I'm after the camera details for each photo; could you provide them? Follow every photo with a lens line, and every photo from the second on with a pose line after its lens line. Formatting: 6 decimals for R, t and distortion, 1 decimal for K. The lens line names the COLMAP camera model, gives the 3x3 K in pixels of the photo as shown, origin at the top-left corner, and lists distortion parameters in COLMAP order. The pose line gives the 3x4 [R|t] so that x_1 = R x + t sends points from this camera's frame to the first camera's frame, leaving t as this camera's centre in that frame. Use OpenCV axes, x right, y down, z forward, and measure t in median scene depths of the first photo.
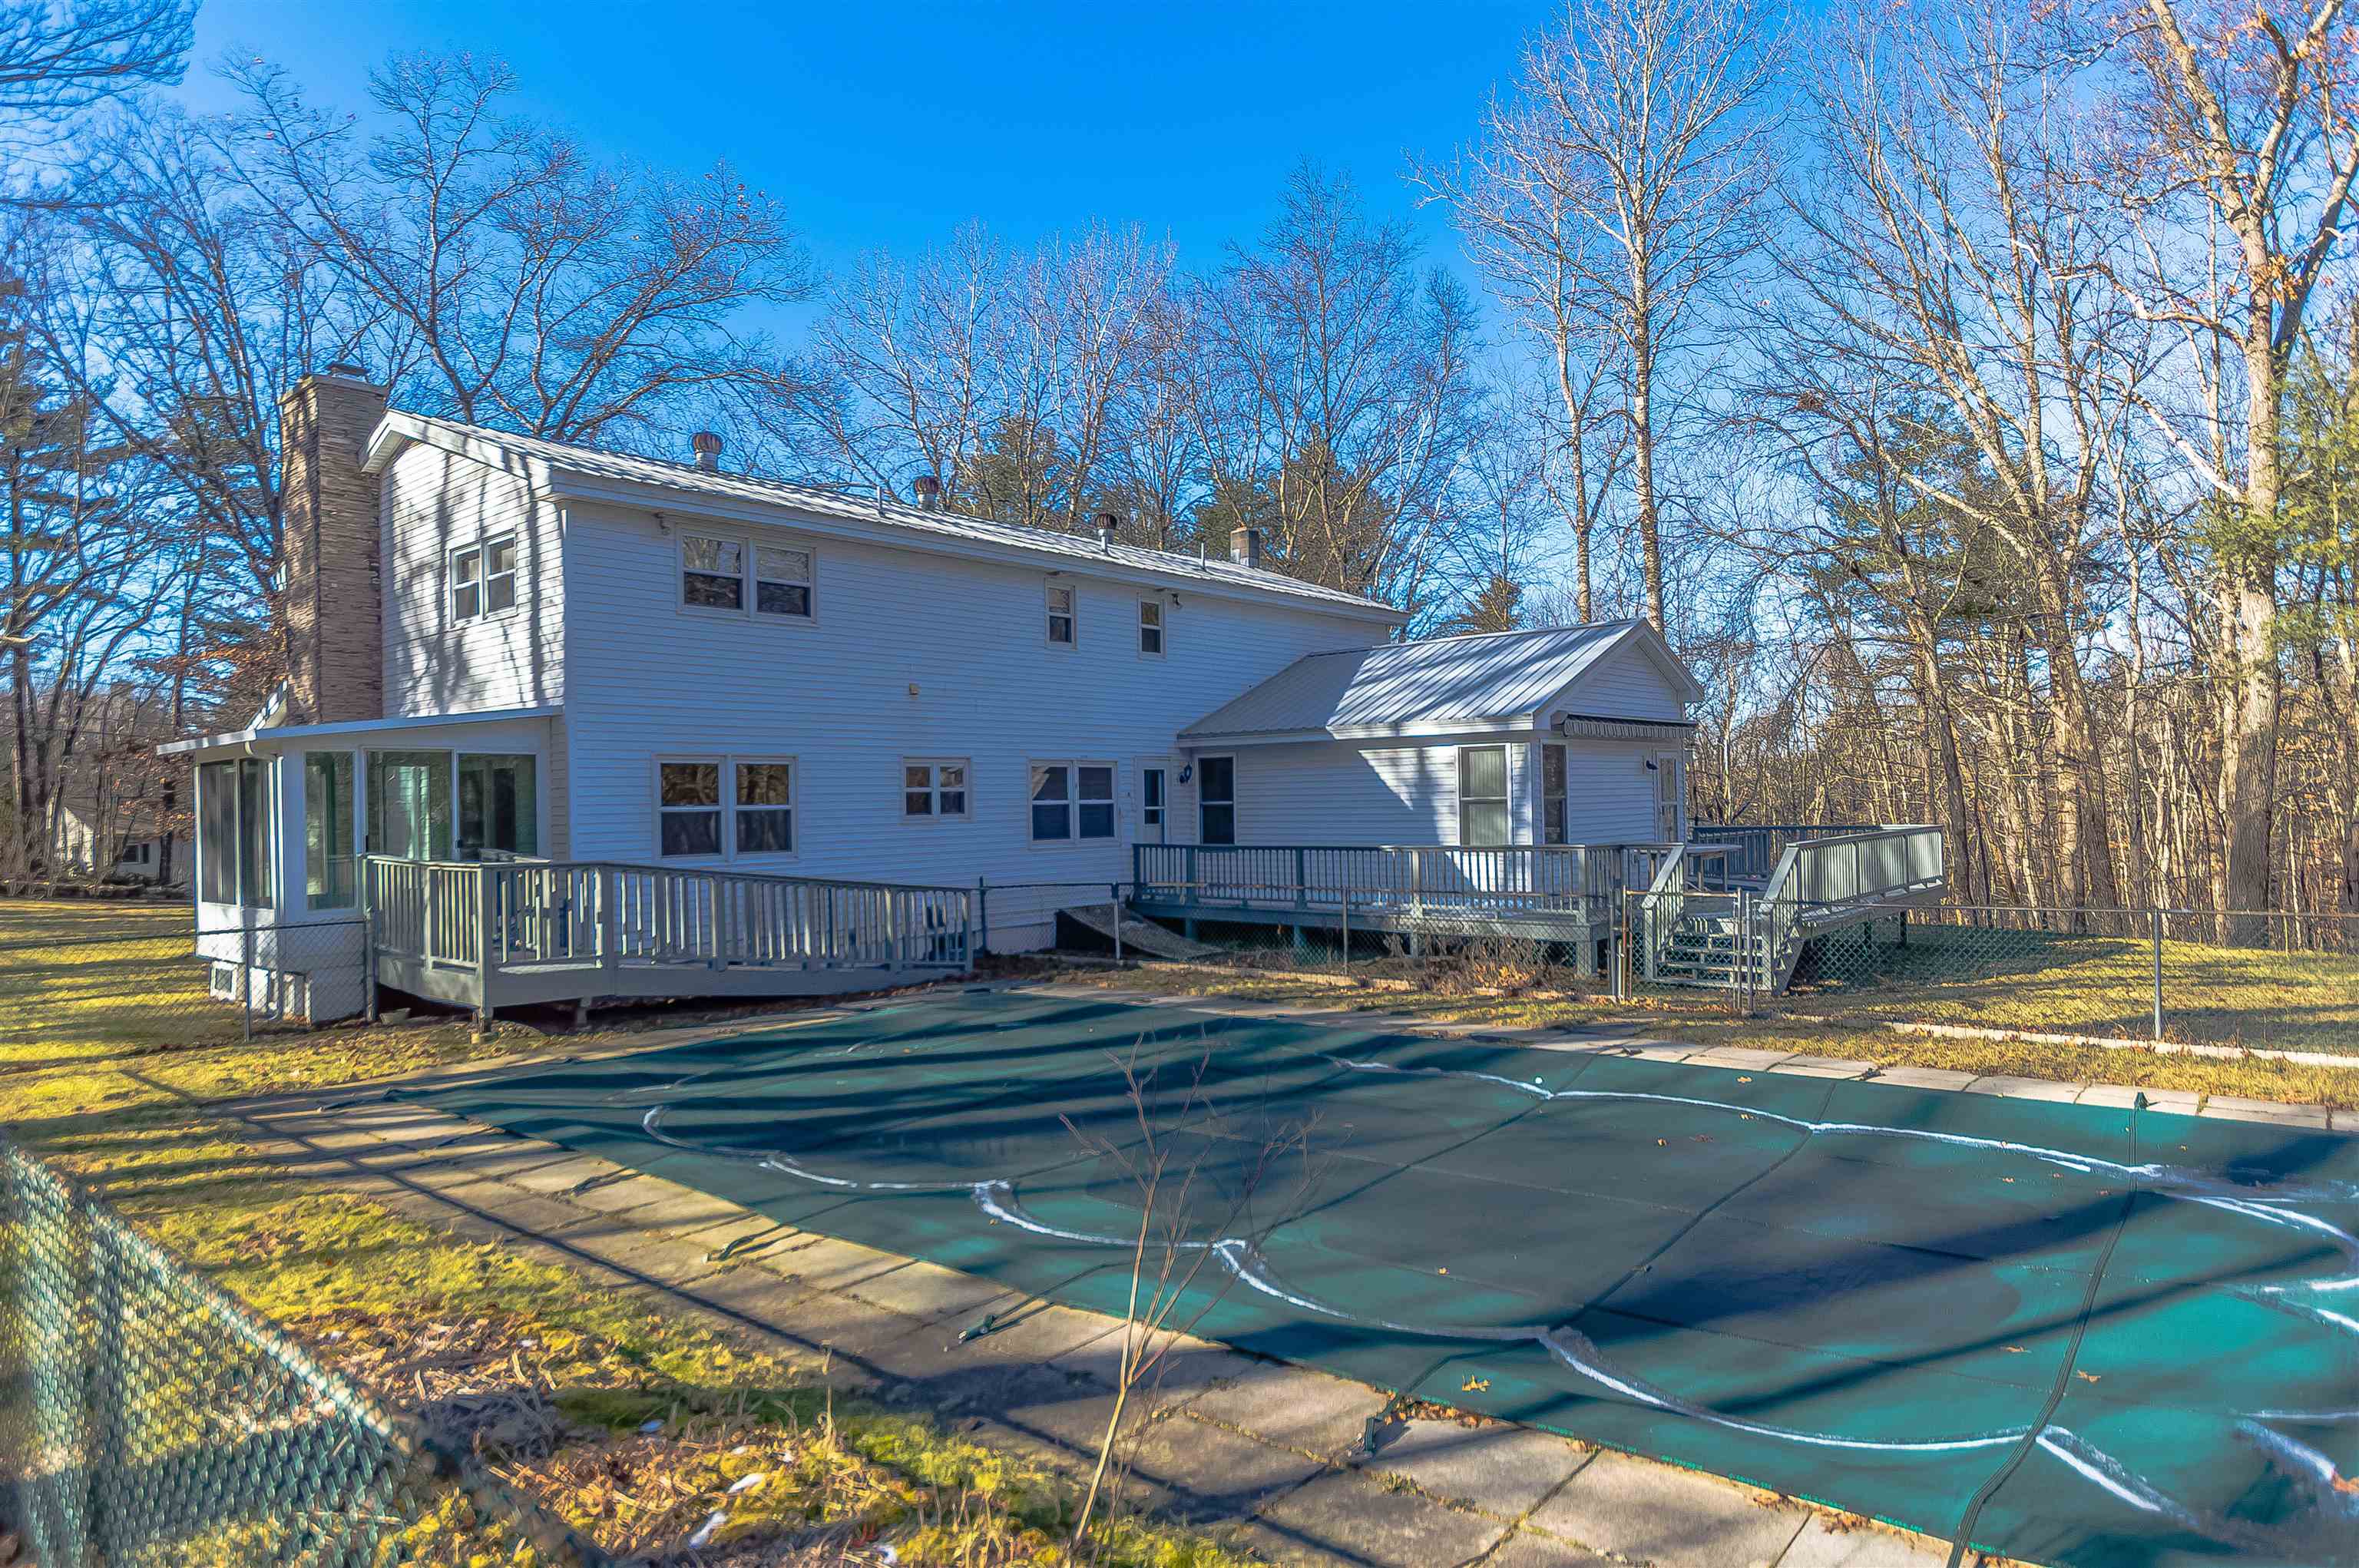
lens RADIAL K [[1377.1, 0, 1179.5], [0, 1377.1, 784.0], [0, 0, 1]] dist [0.001008, 0.001265]
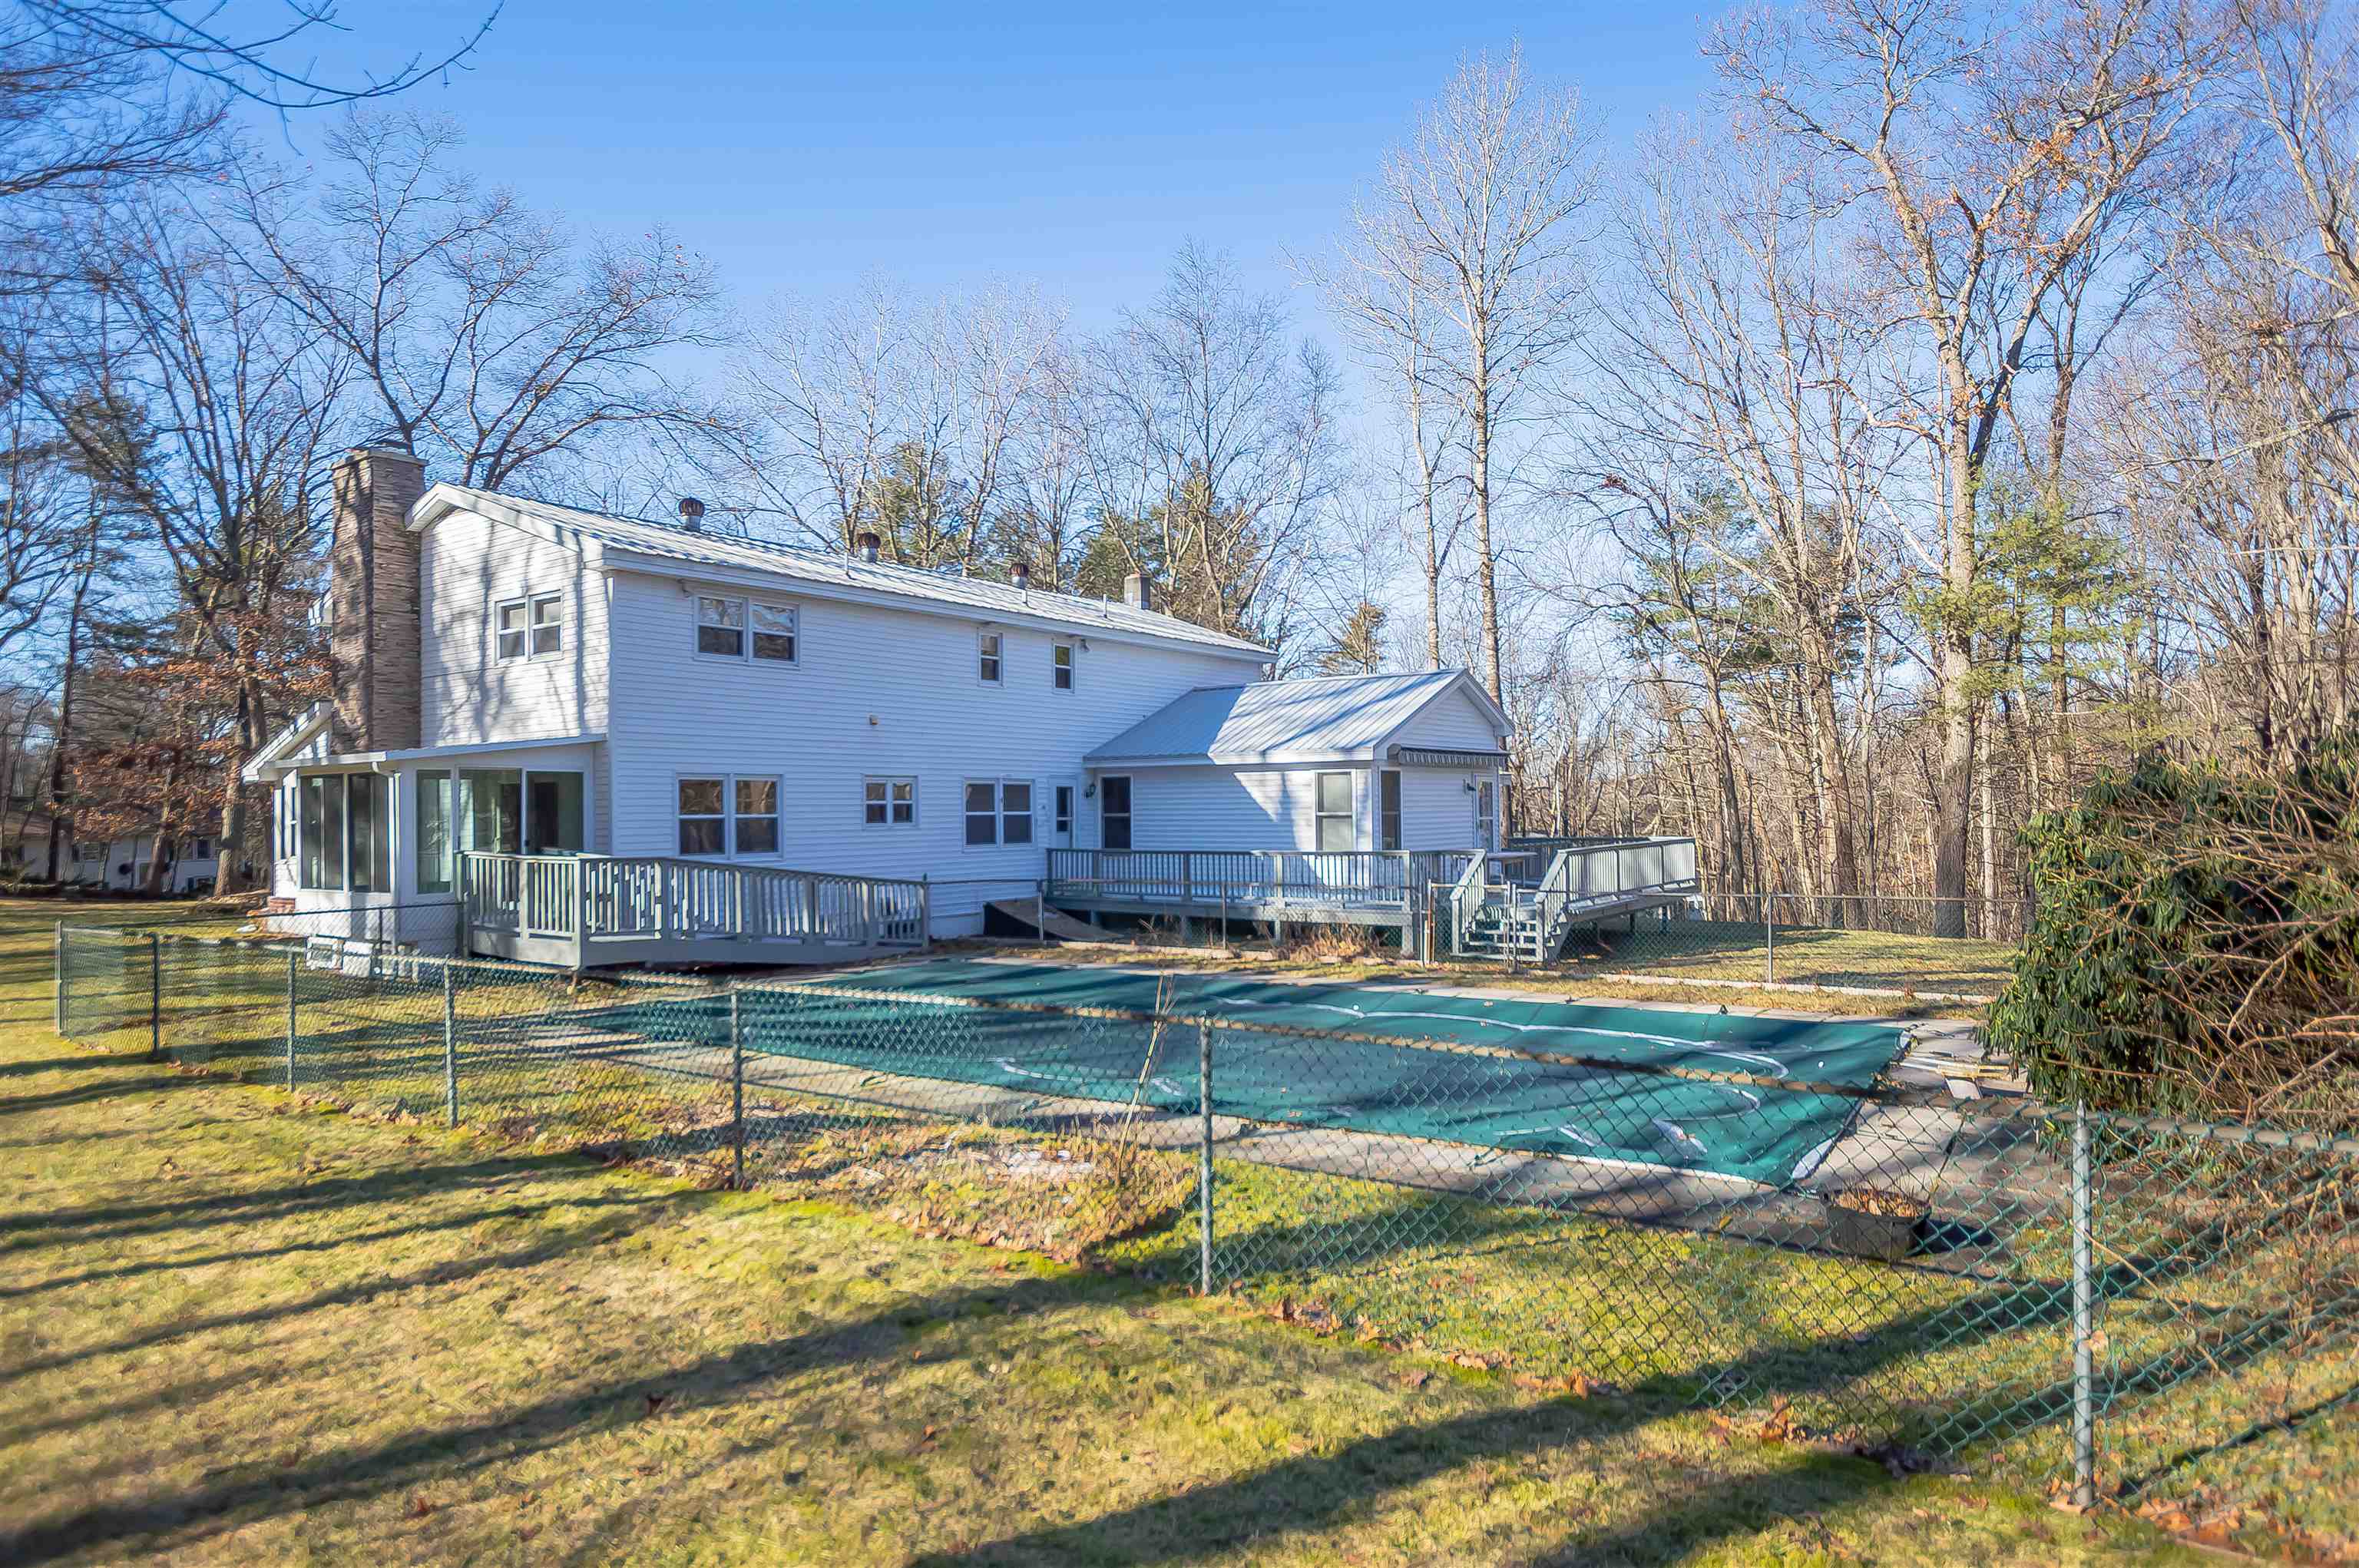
lens RADIAL K [[1377.1, 0, 1179.5], [0, 1377.1, 784.0], [0, 0, 1]] dist [0.001008, 0.001265]
pose [[0.995751, 0.011025, 0.091428, -0.032803], [-0.010386, 0.999918, -0.007466, -0.005497], [-0.091503, 0.006485, 0.995784, -0.232225]]
